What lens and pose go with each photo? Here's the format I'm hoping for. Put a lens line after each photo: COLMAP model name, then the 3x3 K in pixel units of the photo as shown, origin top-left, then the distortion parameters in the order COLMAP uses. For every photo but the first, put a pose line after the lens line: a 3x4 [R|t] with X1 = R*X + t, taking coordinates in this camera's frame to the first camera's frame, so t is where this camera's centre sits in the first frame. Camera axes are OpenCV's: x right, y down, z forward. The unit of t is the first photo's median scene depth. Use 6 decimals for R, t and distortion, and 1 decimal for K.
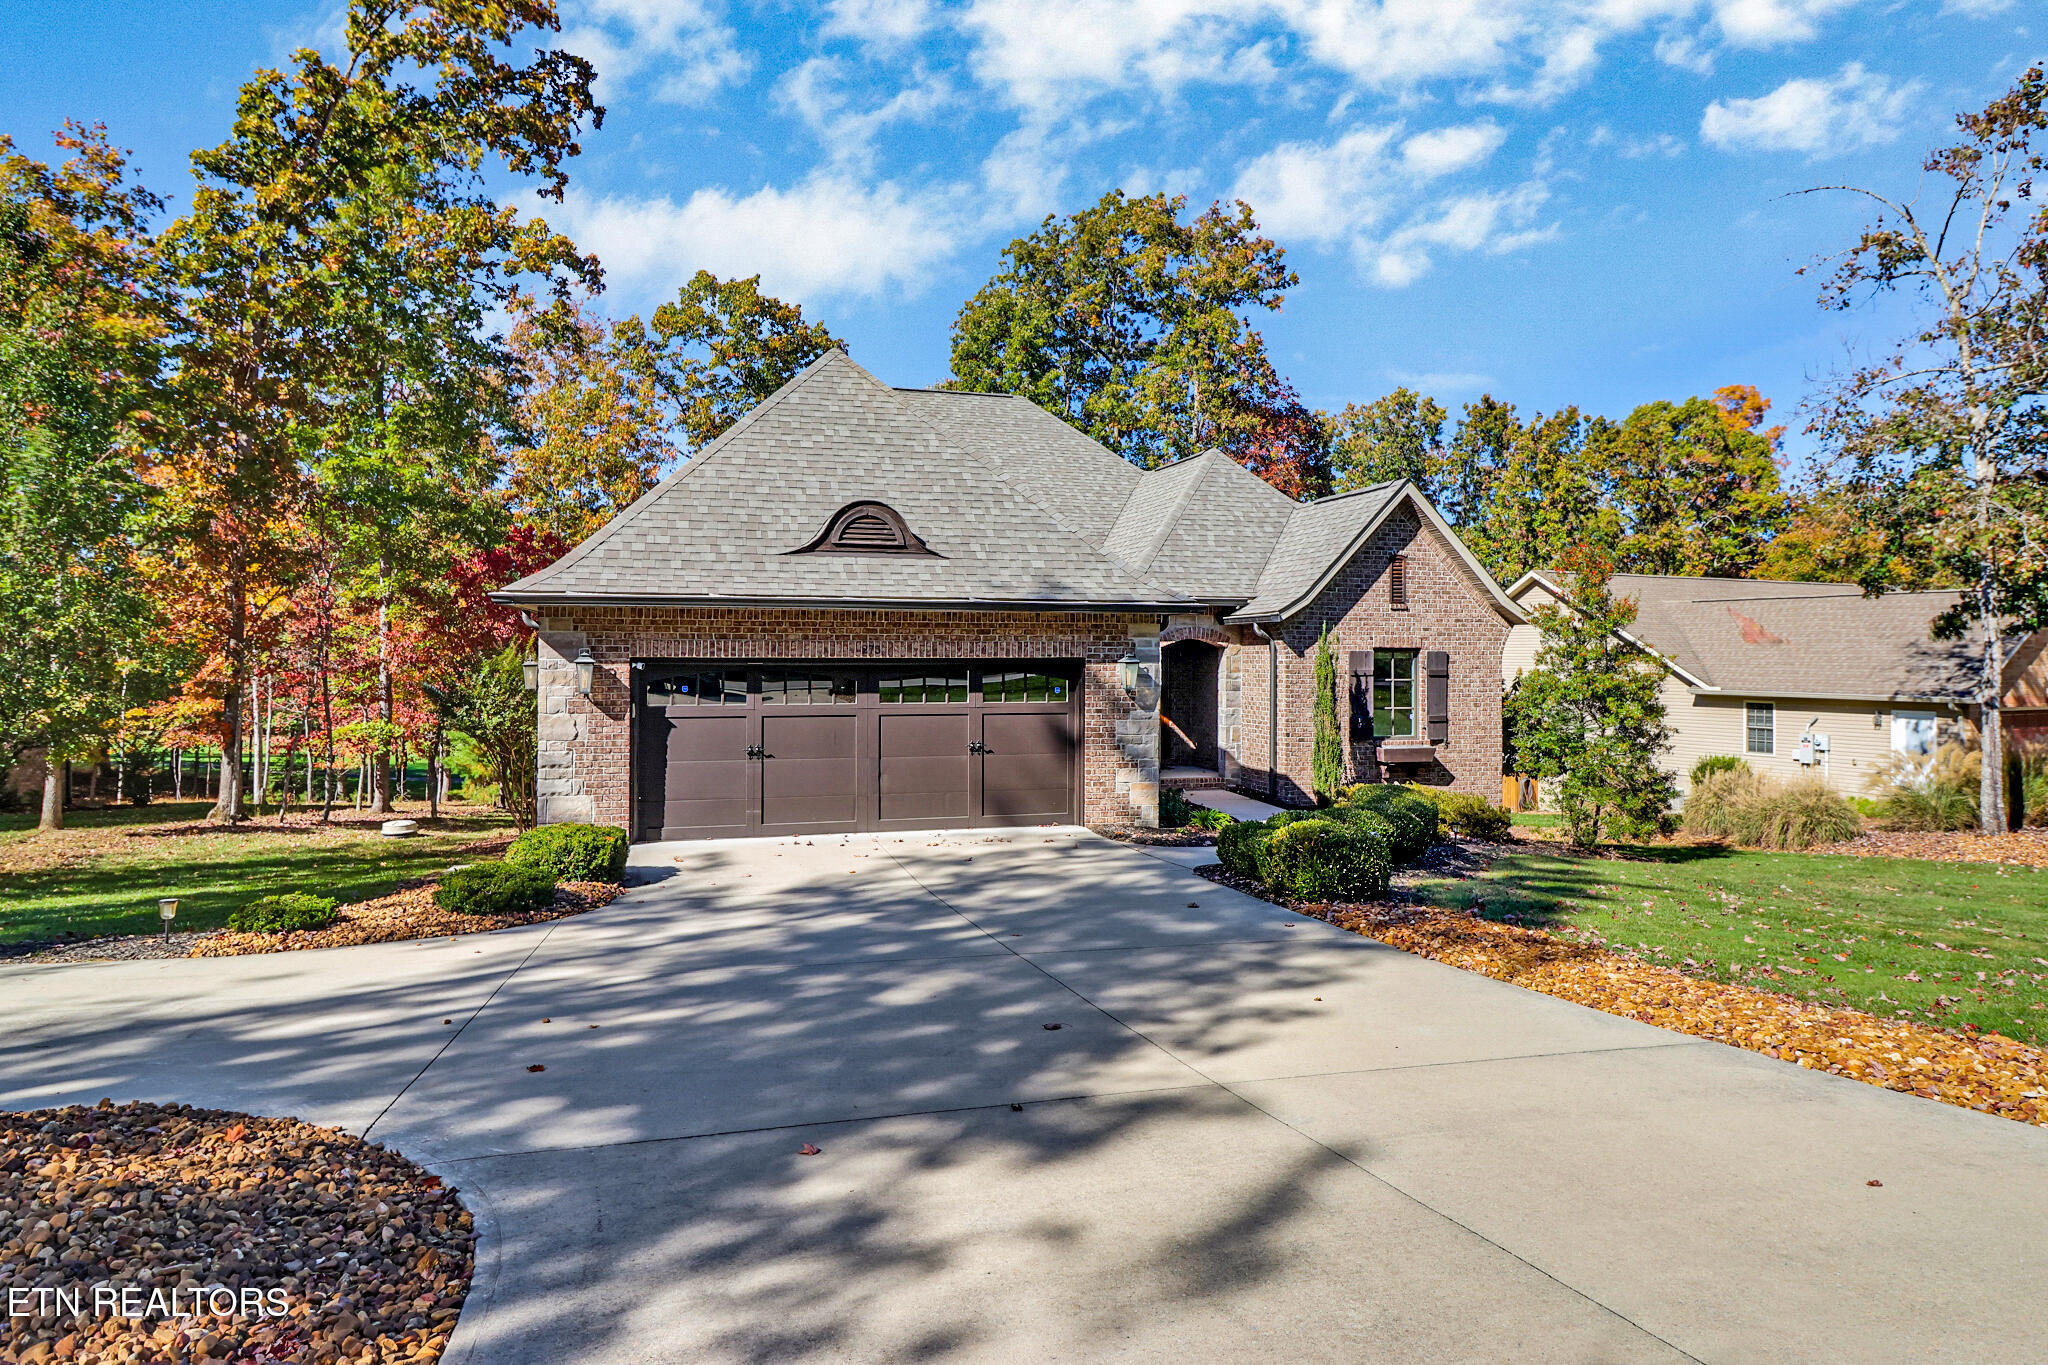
lens RADIAL K [[1142.1, 0, 1002.2], [0, 1142.1, 622.5], [0, 0, 1]] dist [-0.005195, 0.000864]
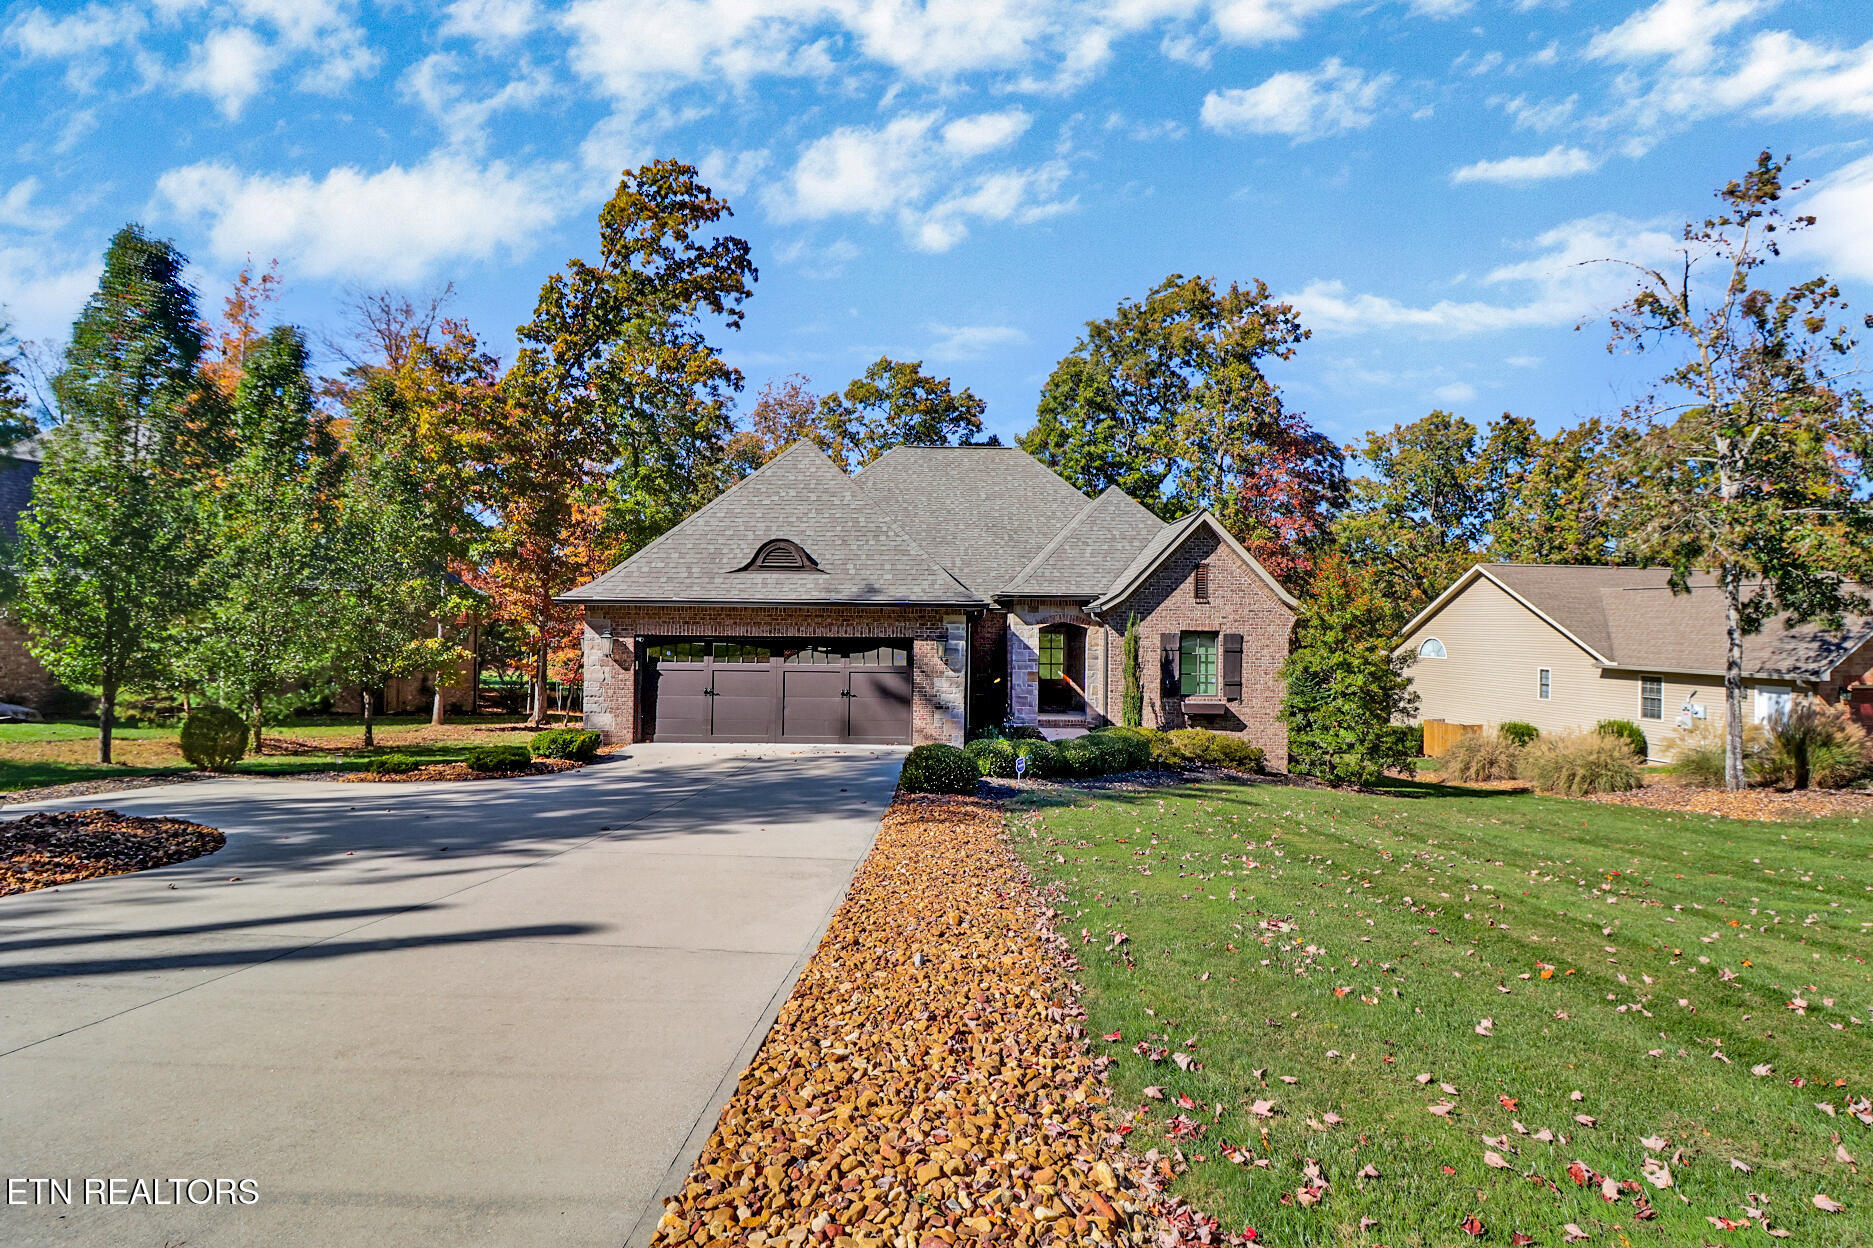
lens RADIAL K [[867.6, 0, 942.1], [0, 867.6, 597.7], [0, 0, 1]] dist [-0.002604, -0.010566]
pose [[0.964340, 0.000423, -0.264665, 0.320010], [-0.000694, 0.999999, -0.000929, -0.016531], [0.264664, 0.001079, 0.964340, -0.095001]]
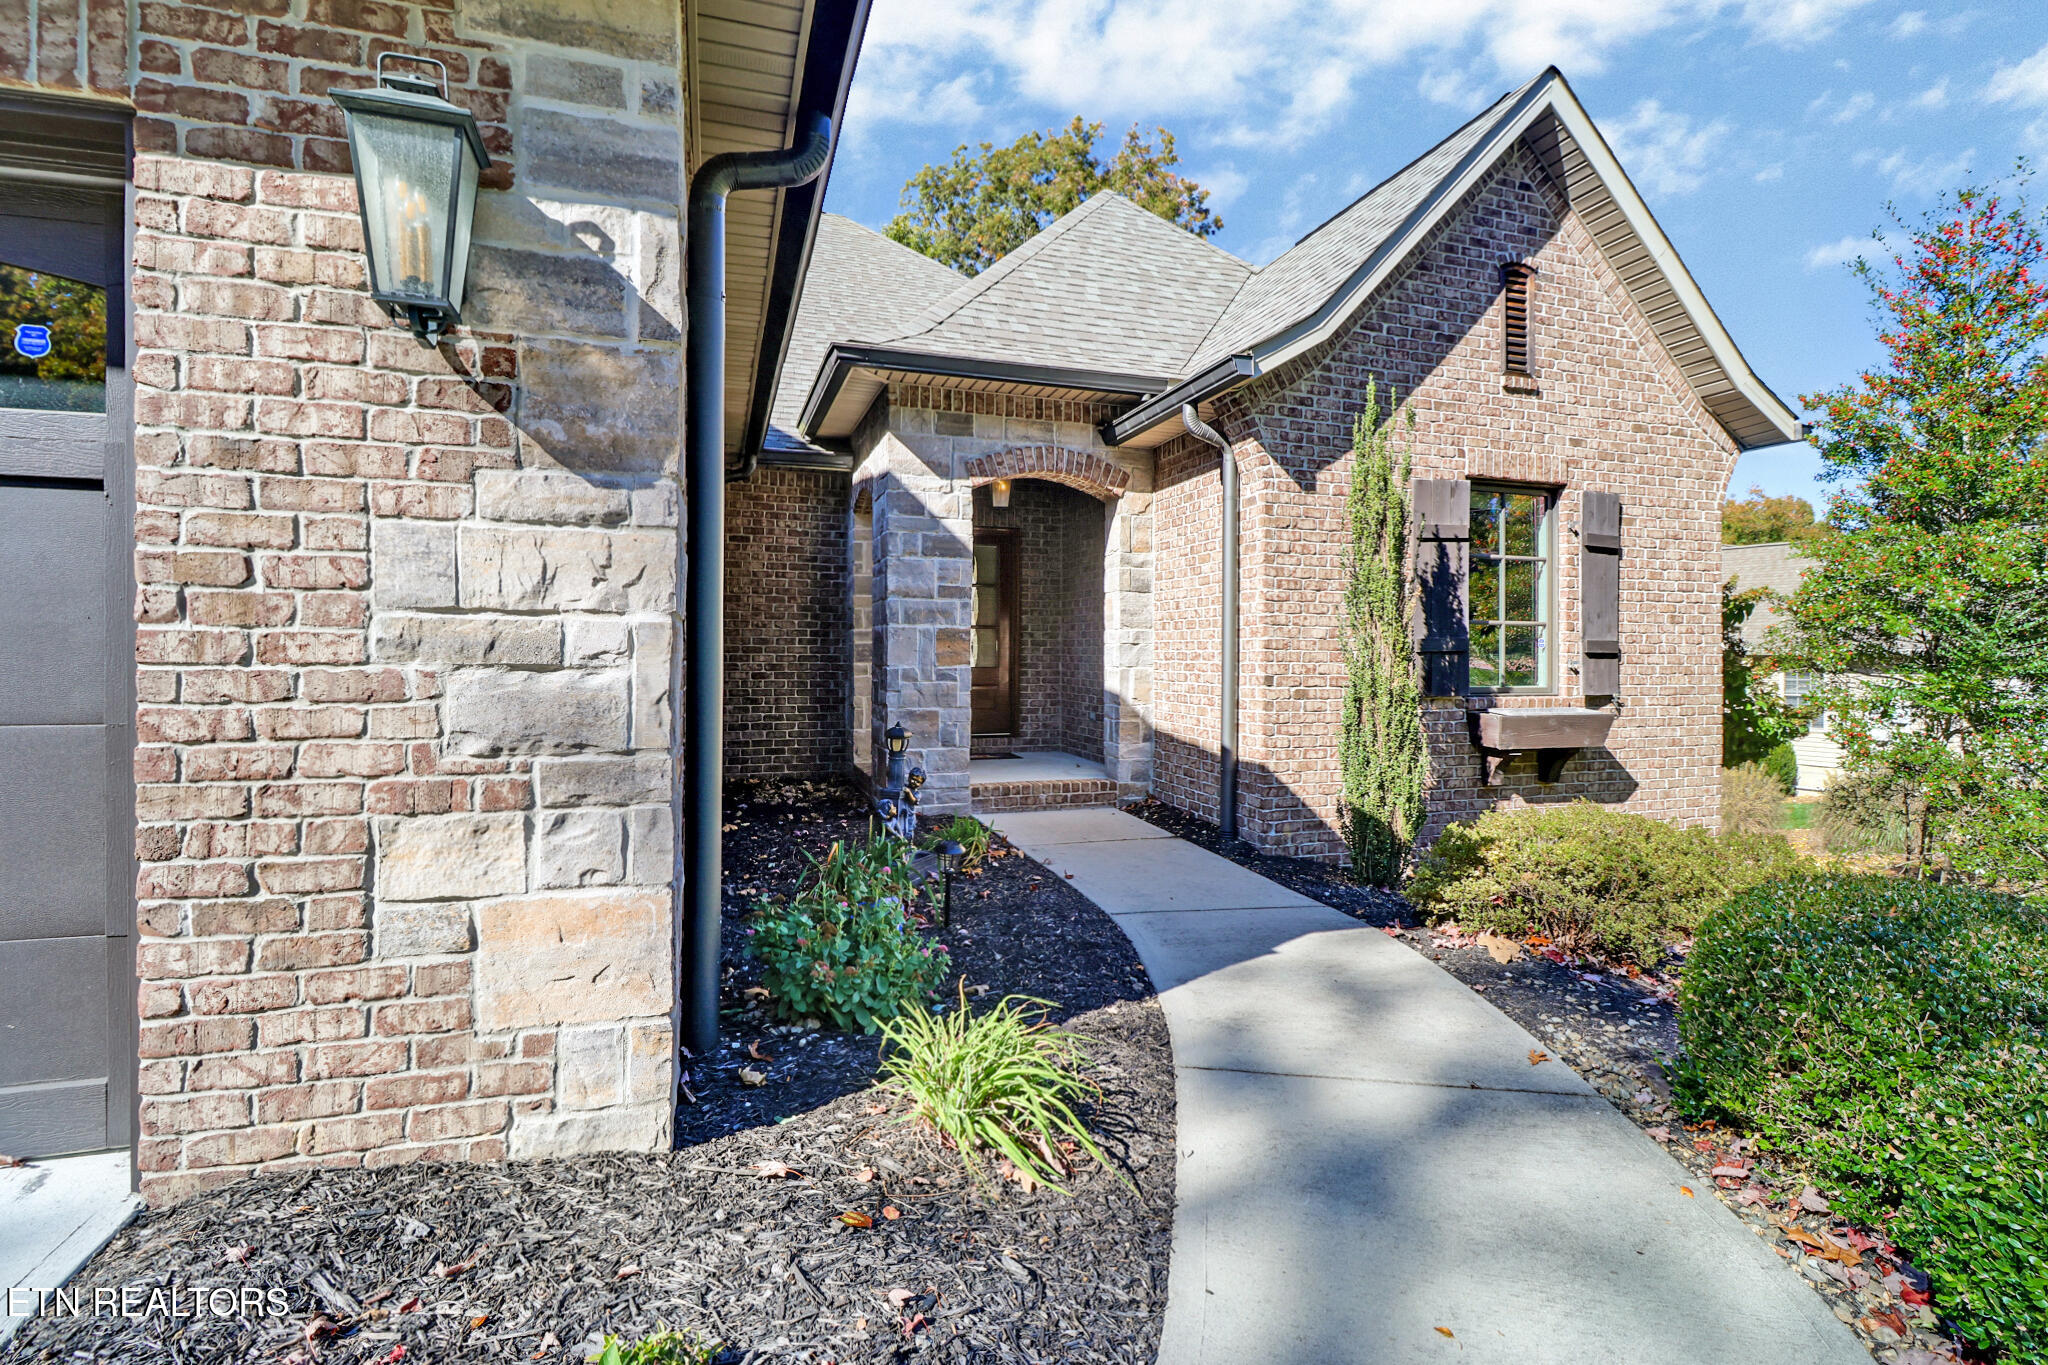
lens RADIAL K [[922.8, 0, 1018.7], [0, 922.8, 647.6], [0, 0, 1]] dist [-0.000036, -0.009818]
pose [[0.998494, 0.003636, 0.054742, 0.140842], [-0.005052, 0.999656, 0.025752, 0.075883], [-0.054630, -0.025990, 0.998168, 0.659269]]
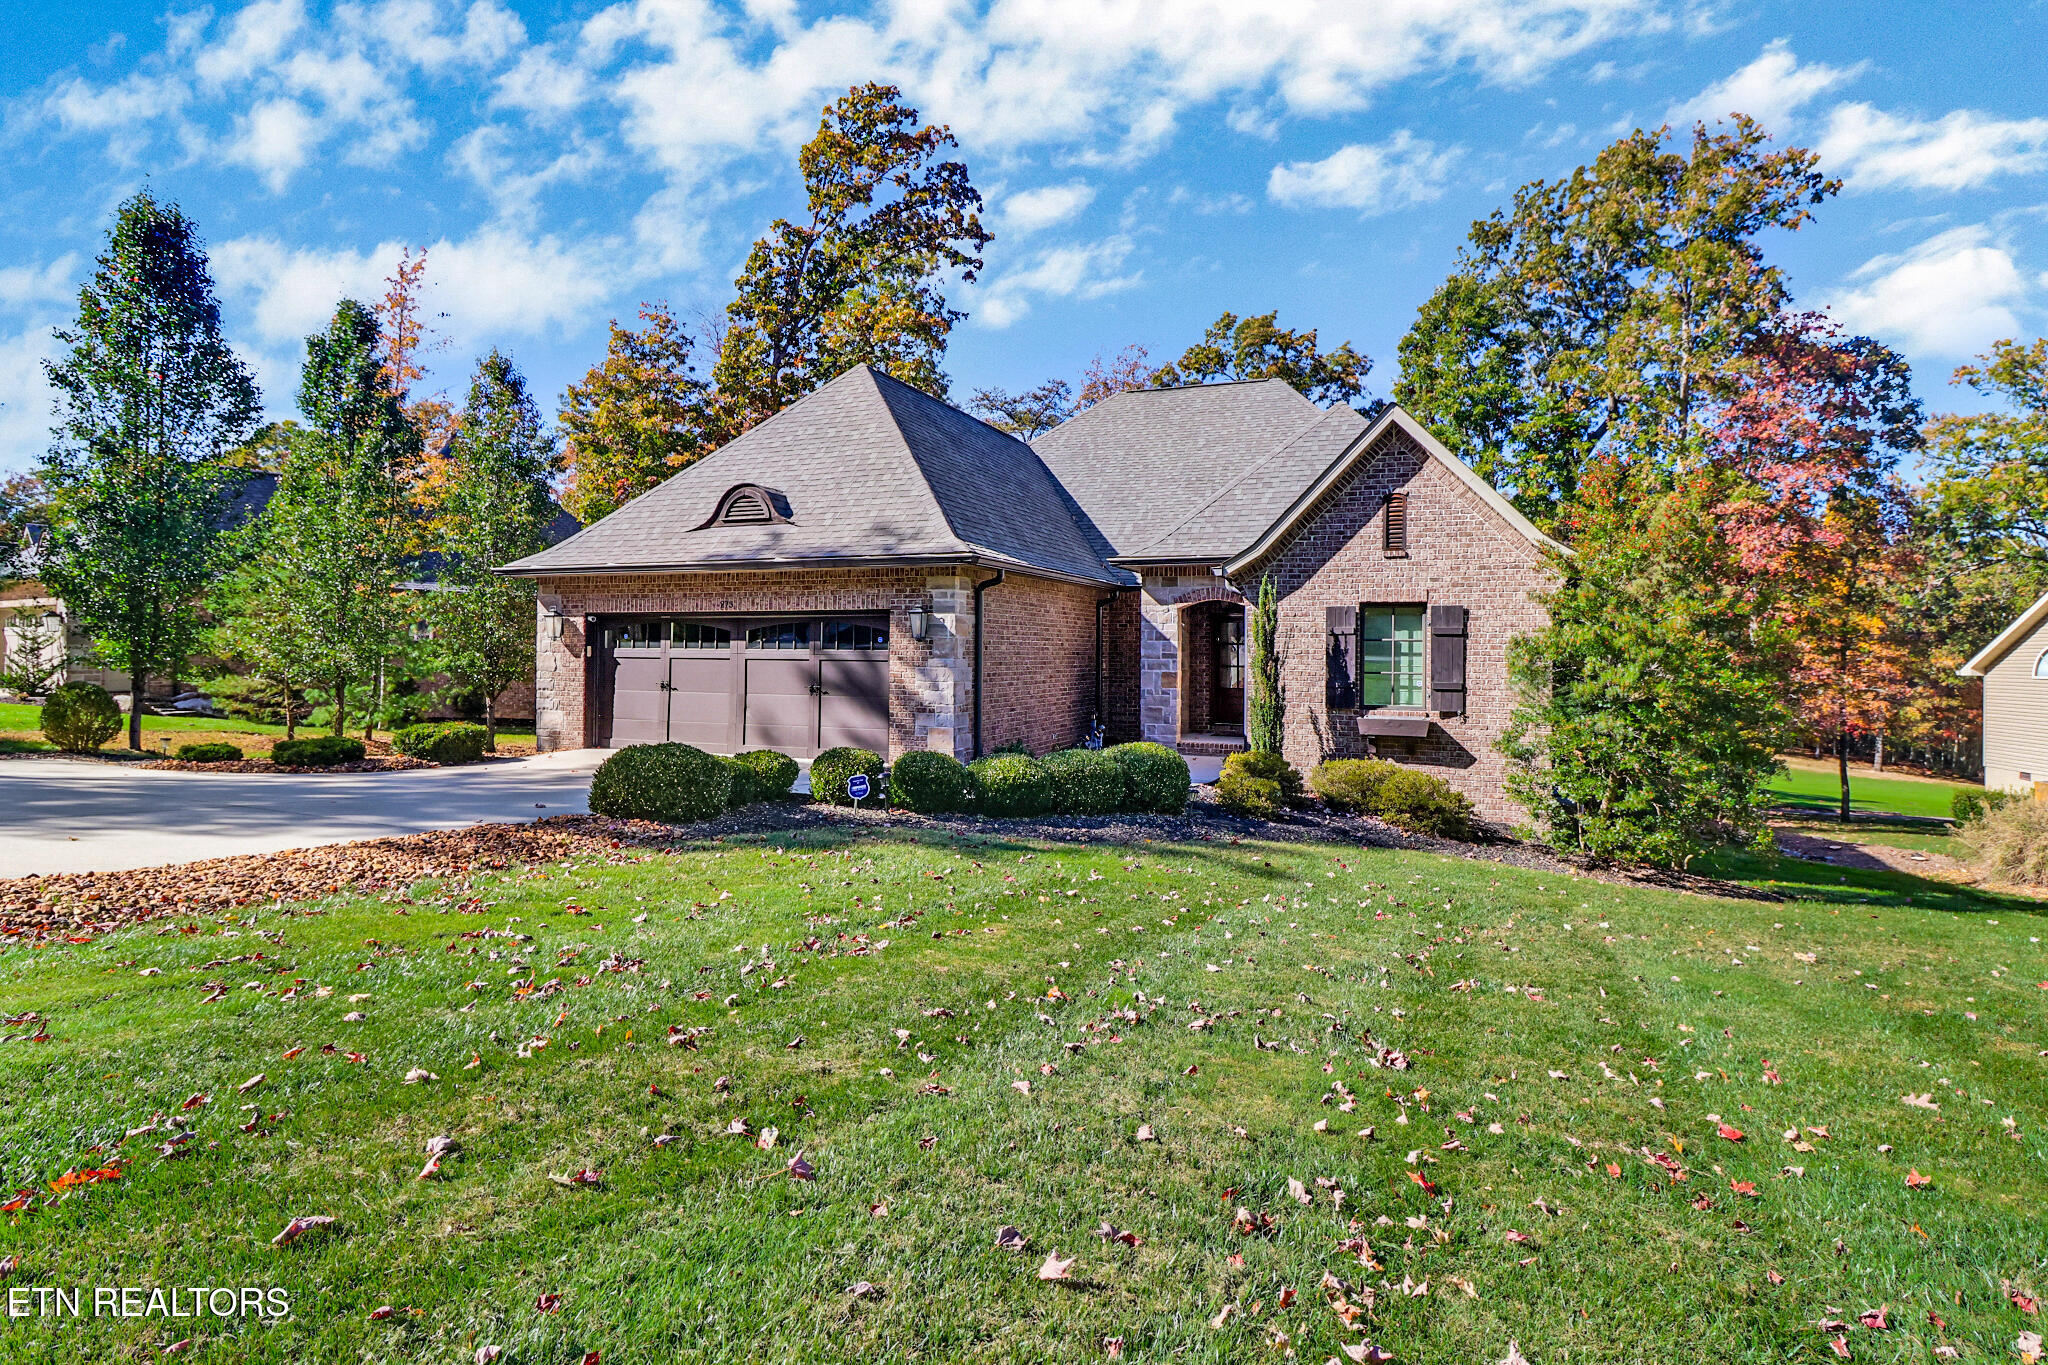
lens RADIAL K [[986.6, 0, 1051.0], [0, 986.6, 630.0], [0, 0, 1]] dist [0.019126, -0.032497]
pose [[0.807893, -0.010256, -0.589241, 0.569424], [0.010918, 0.999937, -0.002434, 0.041480], [0.589229, -0.004467, 0.807954, 0.250355]]
